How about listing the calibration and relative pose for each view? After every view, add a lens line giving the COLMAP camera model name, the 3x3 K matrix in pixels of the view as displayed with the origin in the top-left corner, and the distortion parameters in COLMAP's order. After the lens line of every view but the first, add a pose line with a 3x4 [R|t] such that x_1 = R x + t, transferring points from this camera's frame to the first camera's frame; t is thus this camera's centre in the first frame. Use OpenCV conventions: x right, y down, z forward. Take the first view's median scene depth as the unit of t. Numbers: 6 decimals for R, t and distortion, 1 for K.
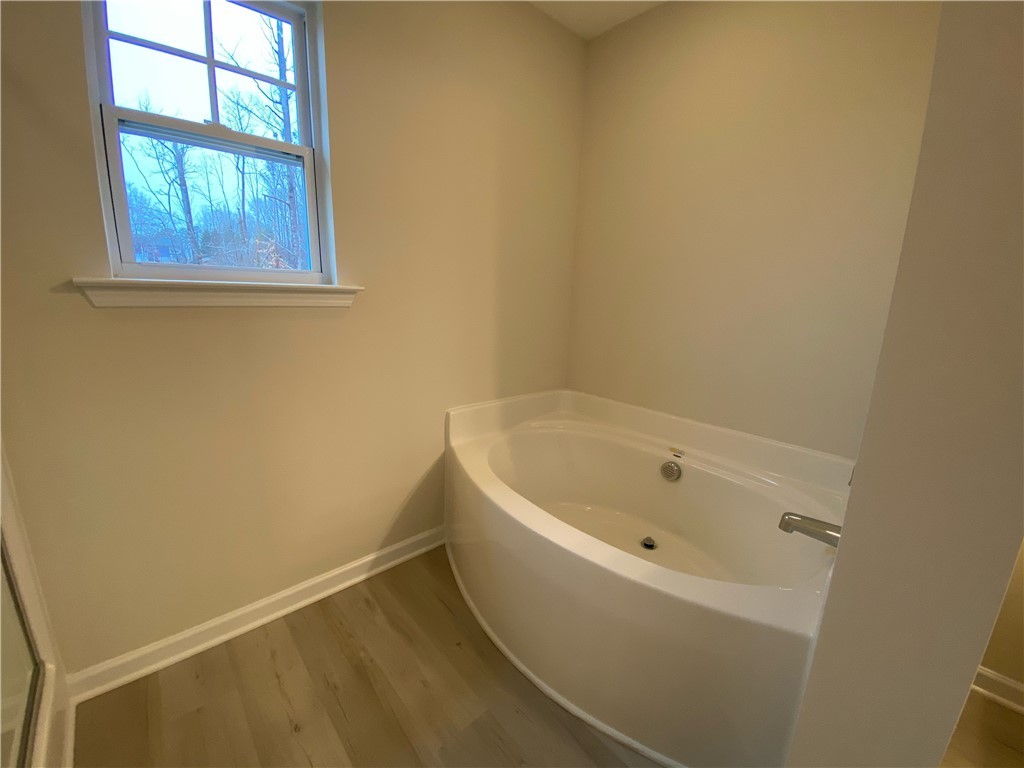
lens RADIAL K [[416.2, 0, 517.9], [0, 416.2, 384.9], [0, 0, 1]] dist [0.016205, -0.017666]
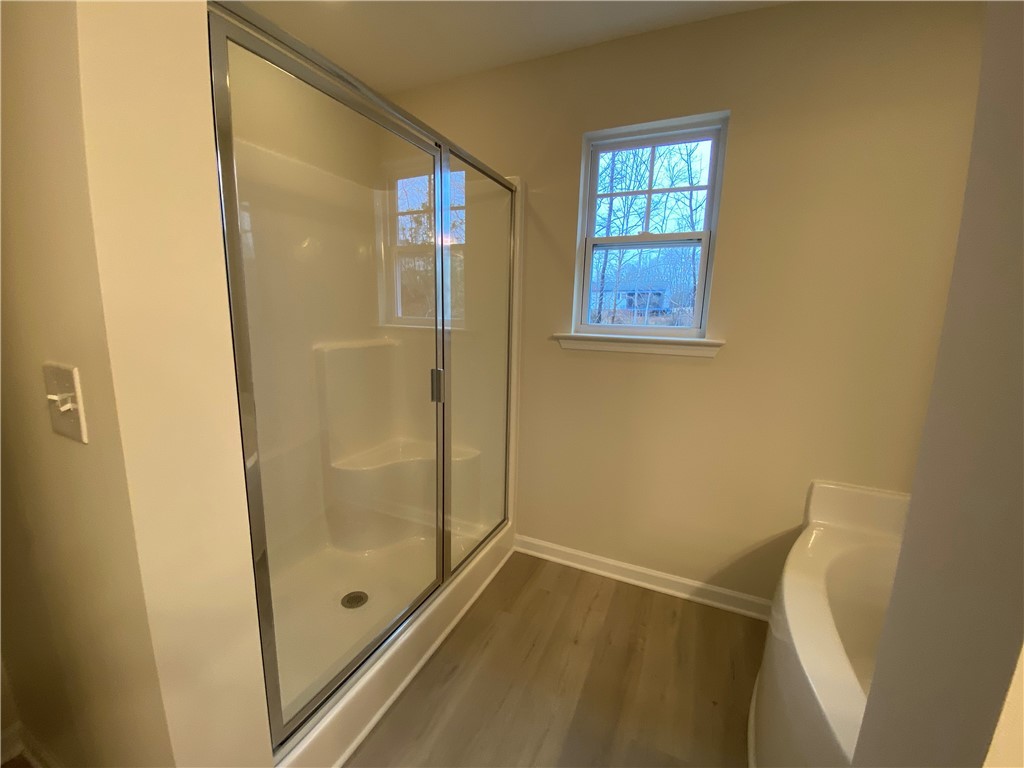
lens RADIAL K [[416.2, 0, 517.9], [0, 416.2, 384.9], [0, 0, 1]] dist [0.016205, -0.017666]
pose [[0.390589, 0.137982, -0.910166, 0.452417], [-0.215550, 0.974926, 0.055298, -0.062298], [0.894974, 0.174588, 0.410537, 0.054413]]
